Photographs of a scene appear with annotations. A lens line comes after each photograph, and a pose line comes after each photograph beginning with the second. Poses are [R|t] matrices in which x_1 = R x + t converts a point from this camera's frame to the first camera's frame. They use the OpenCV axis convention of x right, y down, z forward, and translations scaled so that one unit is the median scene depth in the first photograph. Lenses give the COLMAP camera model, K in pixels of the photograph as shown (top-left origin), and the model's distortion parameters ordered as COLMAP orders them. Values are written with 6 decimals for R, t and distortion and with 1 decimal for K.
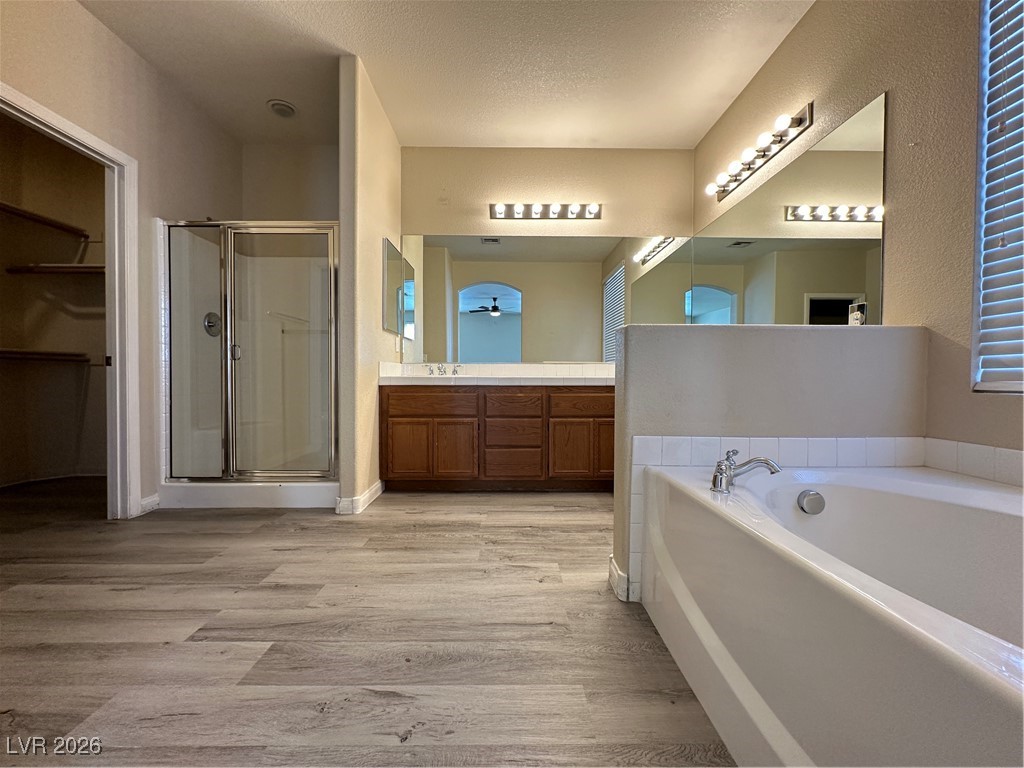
lens RADIAL K [[408.7, 0, 514.3], [0, 408.7, 385.6], [0, 0, 1]] dist [0.000174, 0.000009]
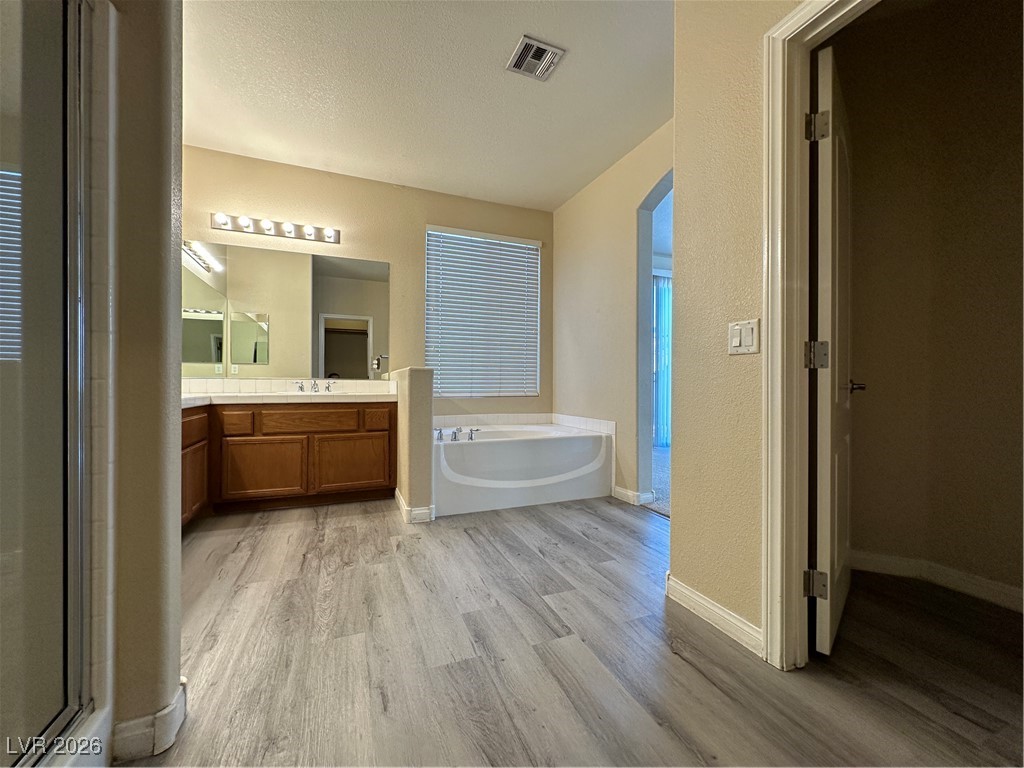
lens RADIAL K [[408.7, 0, 512.7], [0, 408.7, 383.4], [0, 0, 1]] dist [0.000174, 0.000009]
pose [[-0.371568, -0.003705, 0.928398, -1.299282], [0.011022, 0.999904, 0.008402, -0.075997], [-0.928340, 0.013355, -0.371491, 1.129395]]
